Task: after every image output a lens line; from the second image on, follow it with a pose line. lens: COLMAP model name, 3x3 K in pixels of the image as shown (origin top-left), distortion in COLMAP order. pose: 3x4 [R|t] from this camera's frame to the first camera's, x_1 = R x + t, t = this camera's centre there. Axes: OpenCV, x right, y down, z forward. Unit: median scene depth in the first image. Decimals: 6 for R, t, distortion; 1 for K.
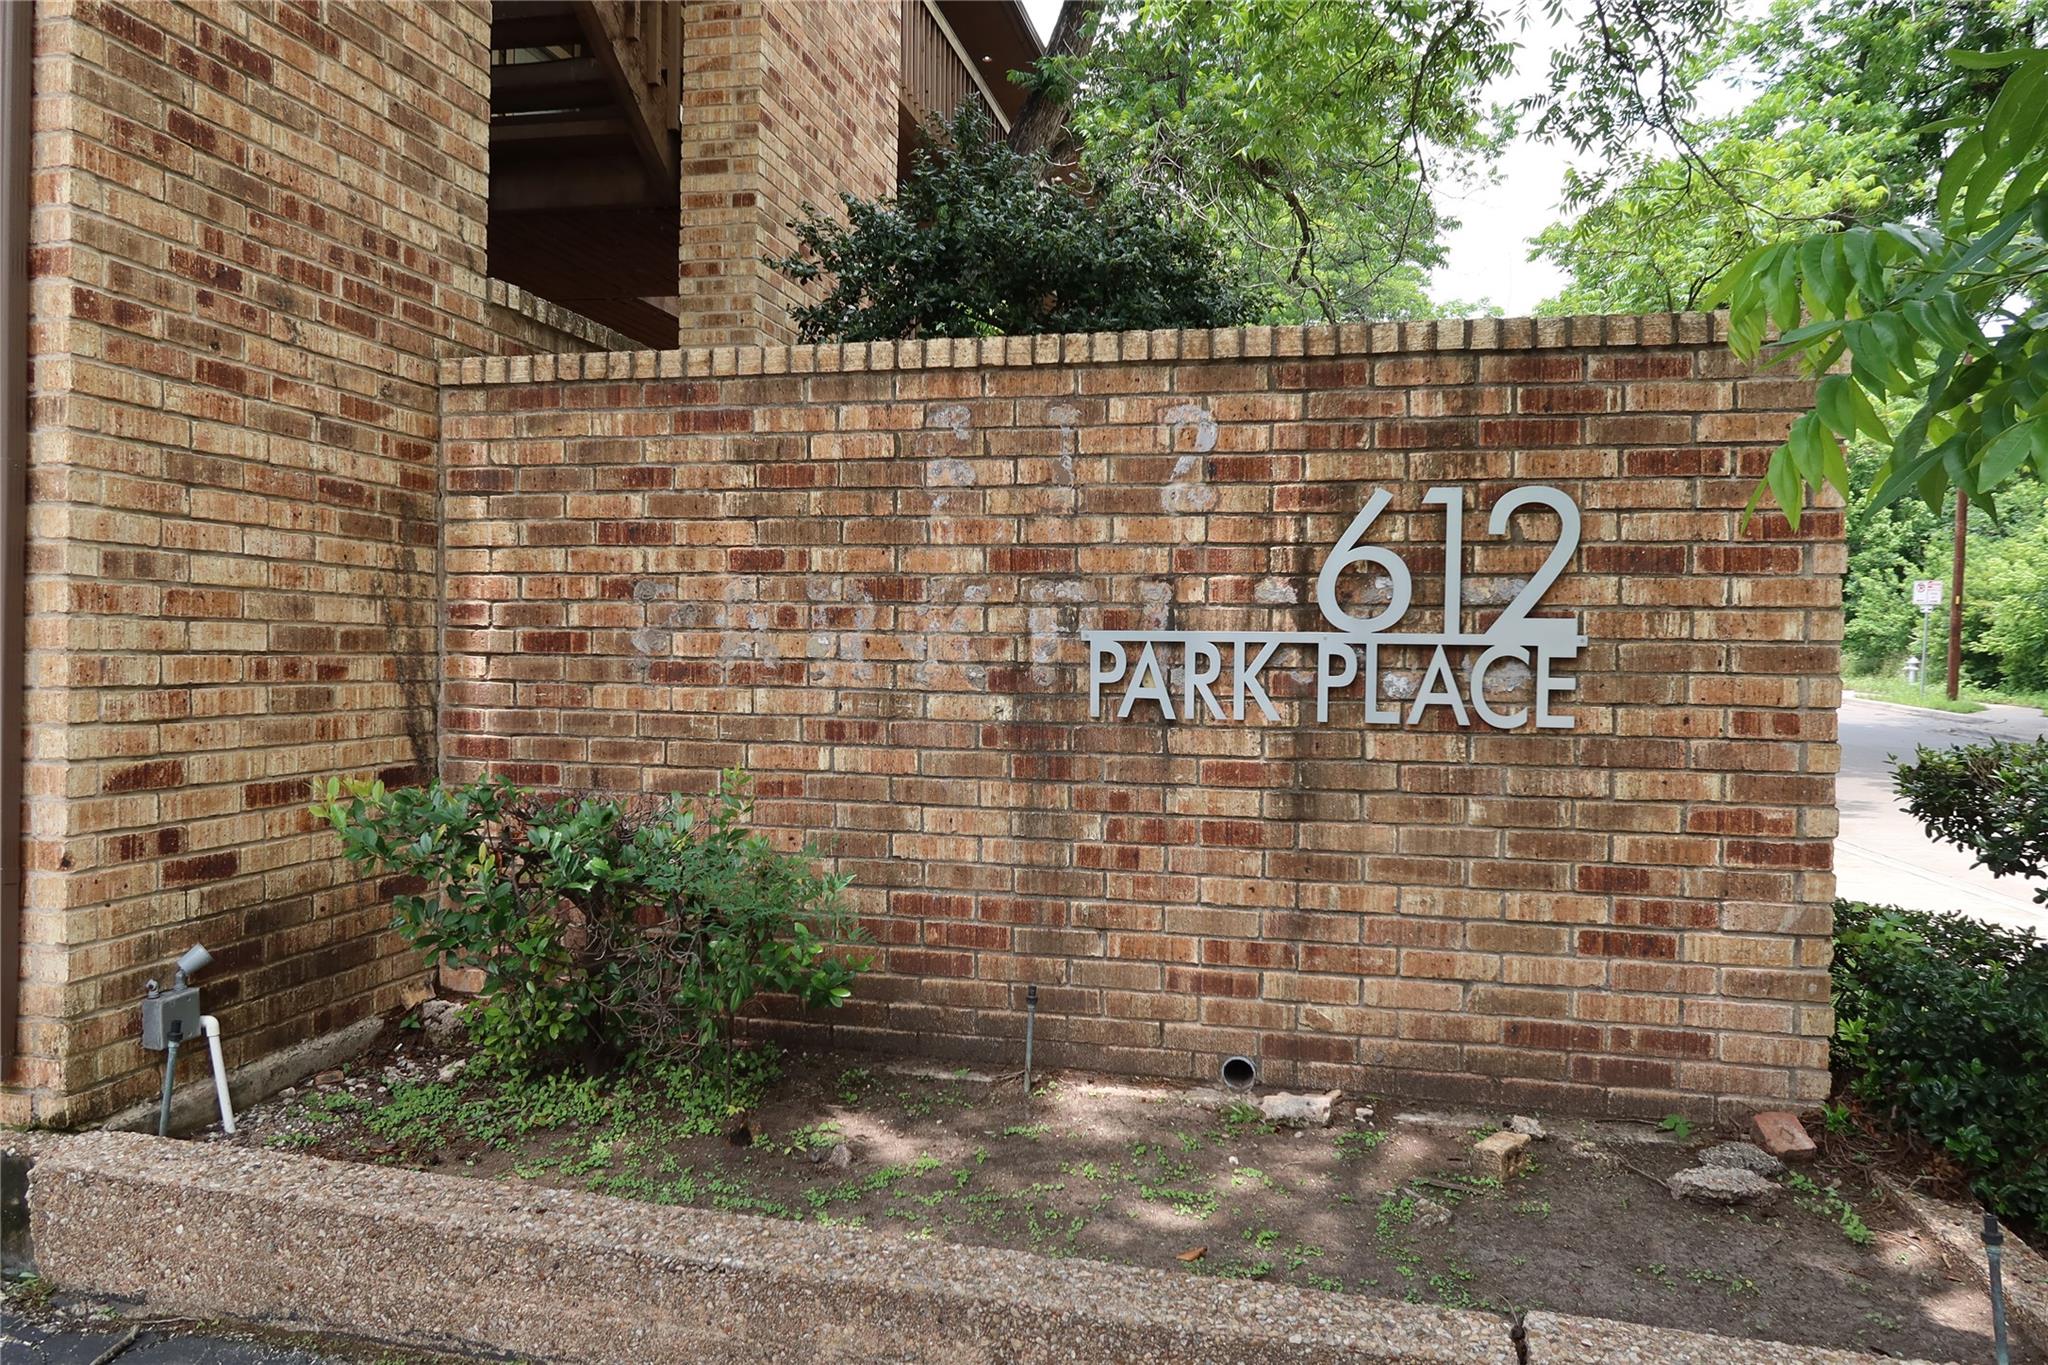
lens RADIAL K [[1413.7, 0, 1015.6], [0, 1413.7, 672.7], [0, 0, 1]] dist [-0.027795, 0.017596]
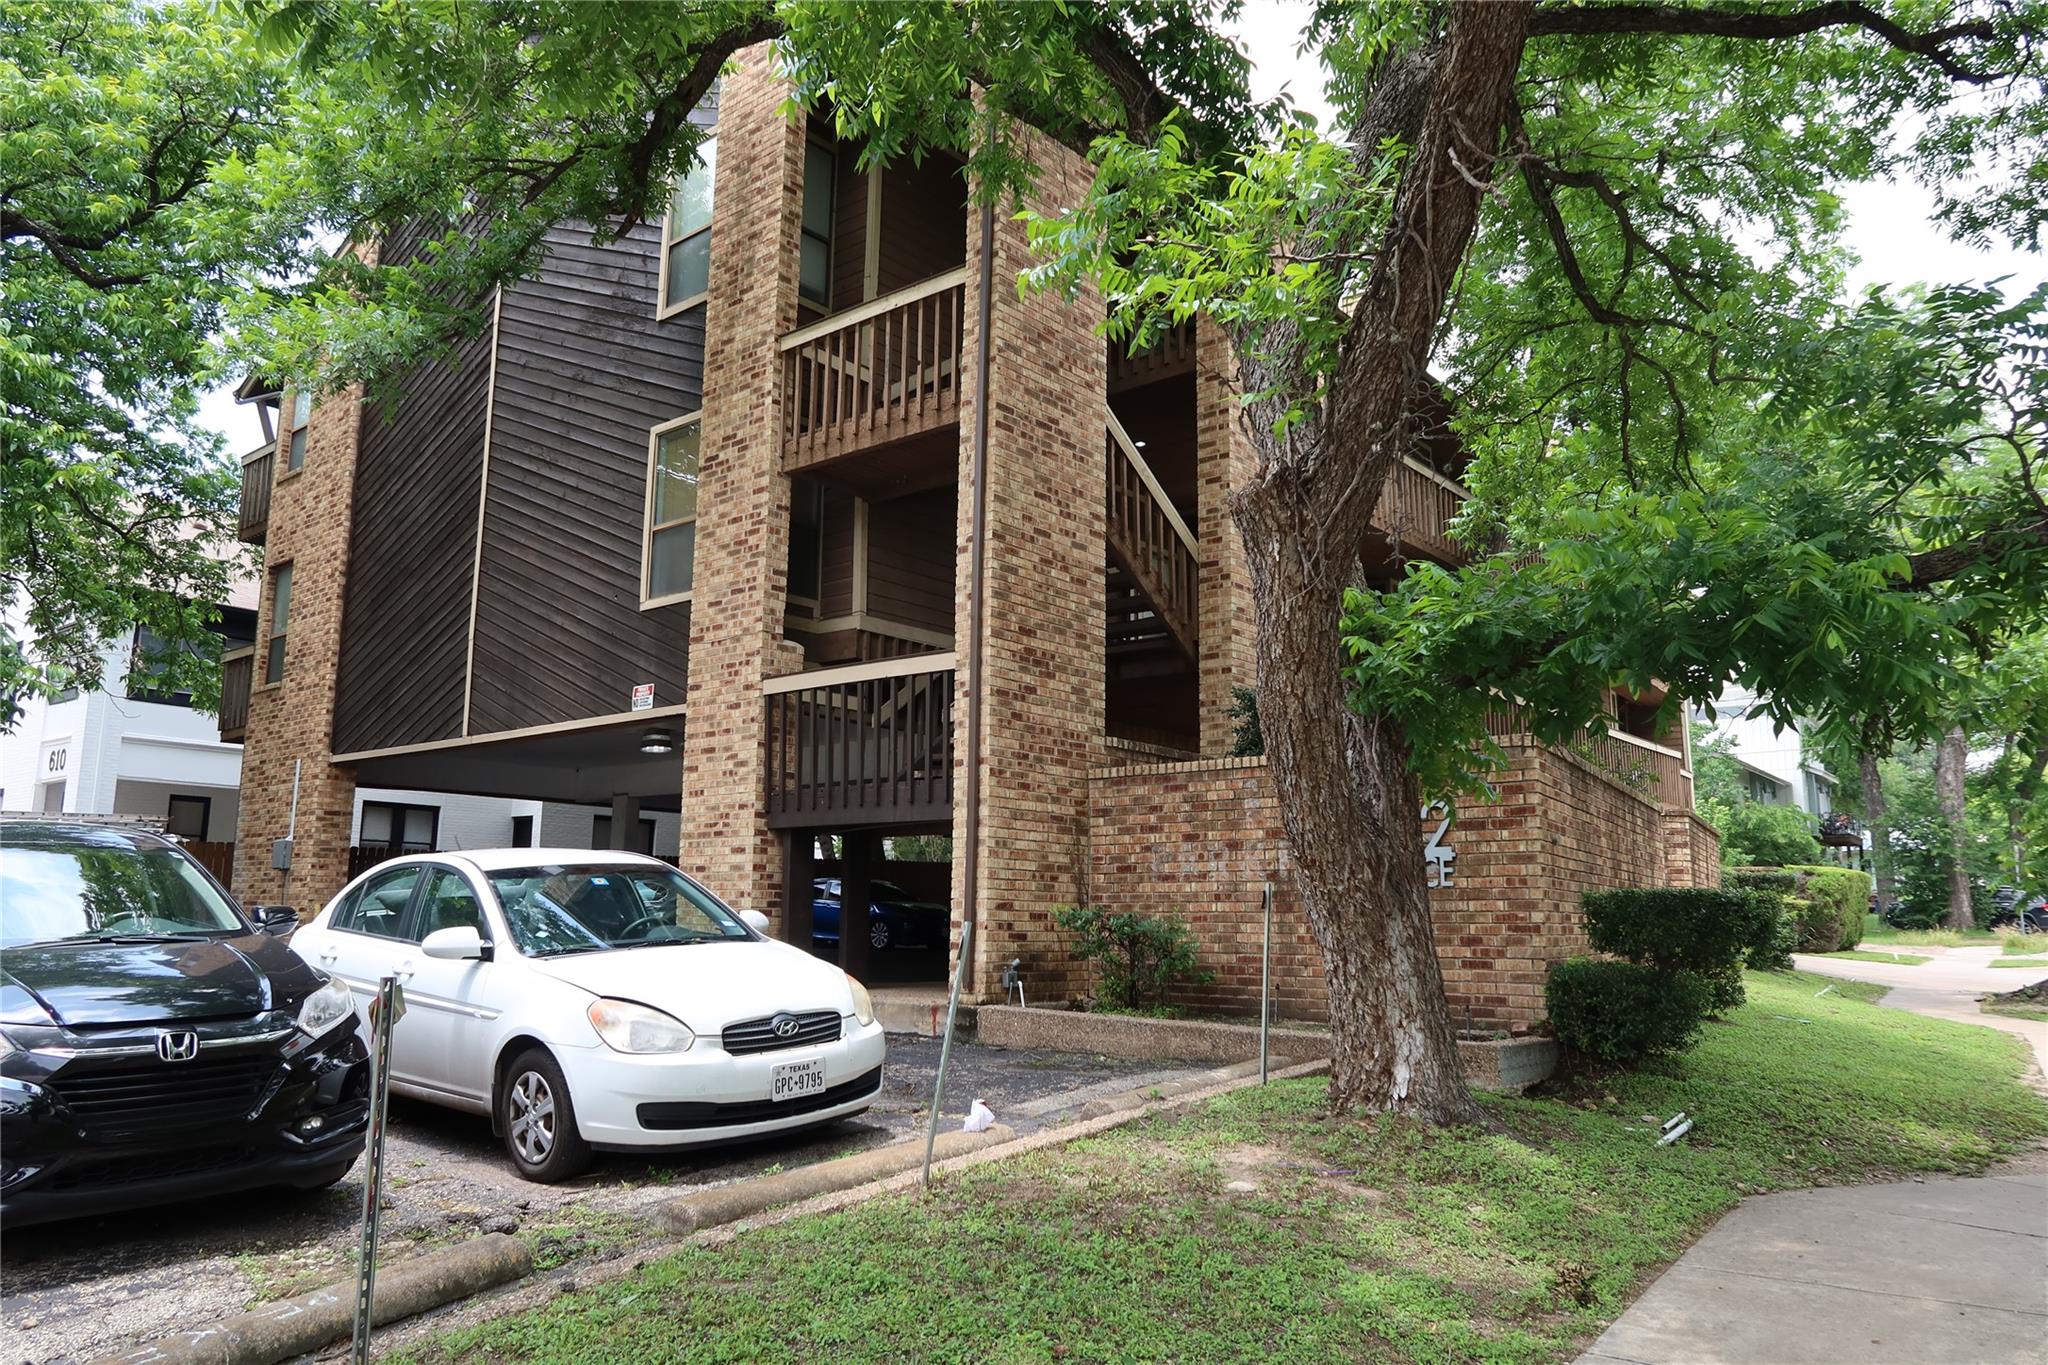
lens RADIAL K [[1413.7, 0, 1021.9], [0, 1413.7, 680.9], [0, 0, 1]] dist [-0.027795, 0.017596]
pose [[0.890590, -0.083936, -0.446994, 0.861487], [-0.005090, 0.980921, -0.194338, 0.176825], [0.454778, 0.175351, 0.873172, -1.791577]]
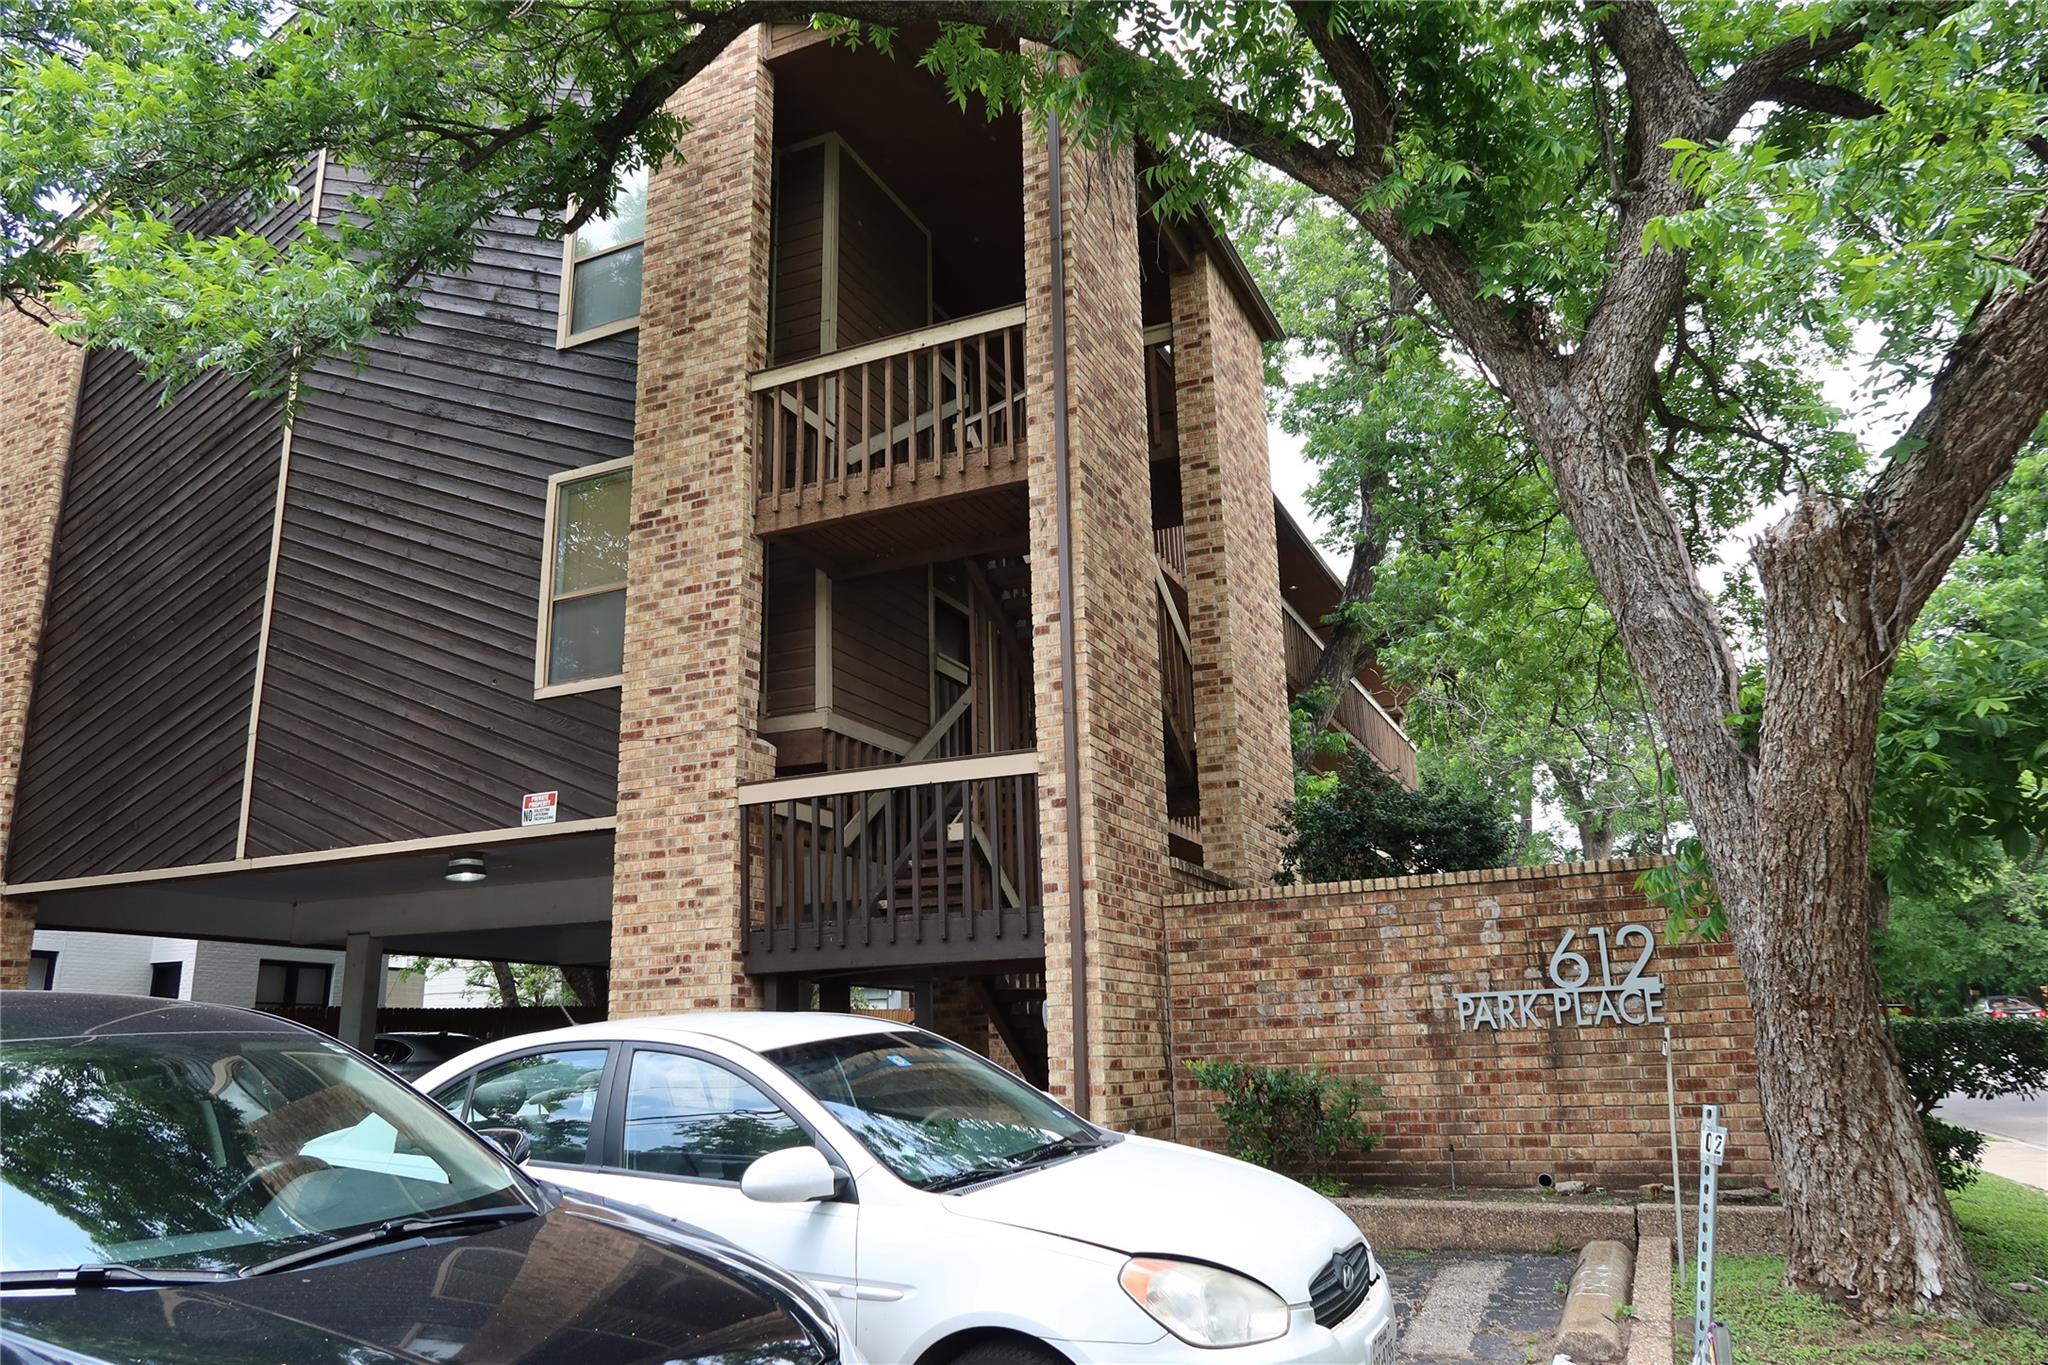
lens RADIAL K [[1413.7, 0, 1021.4], [0, 1413.7, 679.7], [0, 0, 1]] dist [-0.027795, 0.017596]
pose [[0.978709, -0.093825, -0.182552, -0.191844], [0.039614, 0.959029, -0.280526, 0.103788], [0.201393, 0.267322, 0.942327, -1.616079]]
